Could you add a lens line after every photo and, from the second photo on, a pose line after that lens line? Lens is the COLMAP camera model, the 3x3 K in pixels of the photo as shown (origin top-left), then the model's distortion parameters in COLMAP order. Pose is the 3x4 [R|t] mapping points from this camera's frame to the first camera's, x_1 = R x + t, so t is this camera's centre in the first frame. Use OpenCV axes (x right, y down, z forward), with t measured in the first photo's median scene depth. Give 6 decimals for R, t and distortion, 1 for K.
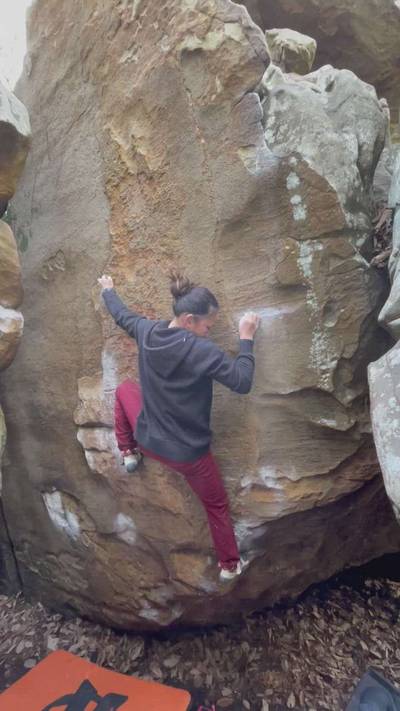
lens RADIAL K [[327.9, 0, 204.3], [0, 327.9, 358.0], [0, 0, 1]] dist [0.000277, -0.005525]
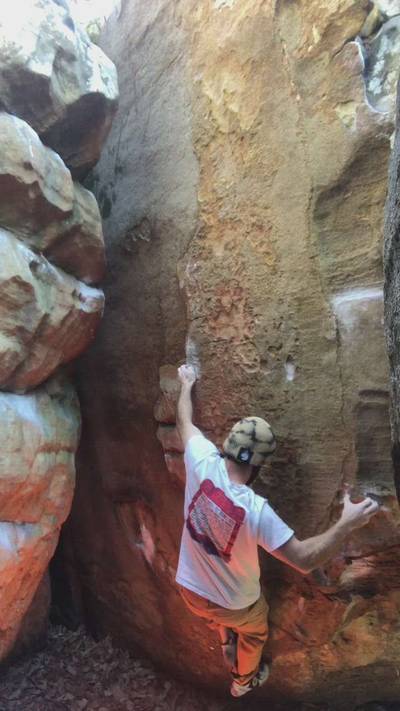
lens RADIAL K [[529.3, 0, 200.2], [0, 529.3, 355.7], [0, 0, 1]] dist [0.051174, -0.082409]
pose [[0.953455, 0.035865, -0.299394, 0.169446], [-0.033990, 0.999356, 0.011469, 0.018743], [0.299613, -0.000759, 0.954061, -0.379081]]
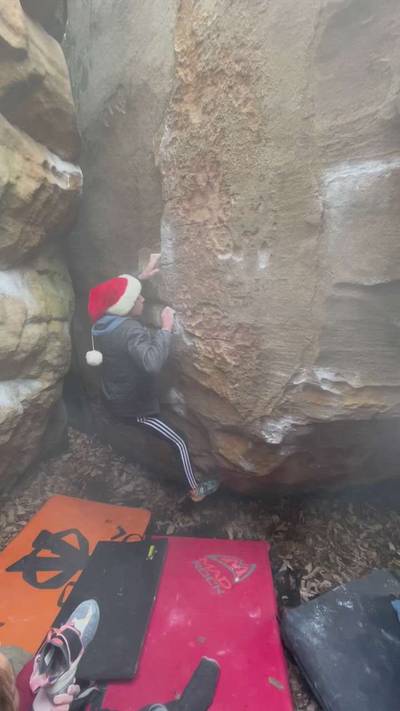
lens RADIAL K [[327.9, 0, 204.6], [0, 327.9, 356.7], [0, 0, 1]] dist [0.000277, -0.005525]
pose [[0.967556, 0.154139, -0.200189, 0.045003], [-0.083922, 0.943423, 0.320795, 0.046266], [0.238310, -0.293587, 0.925751, 0.113037]]
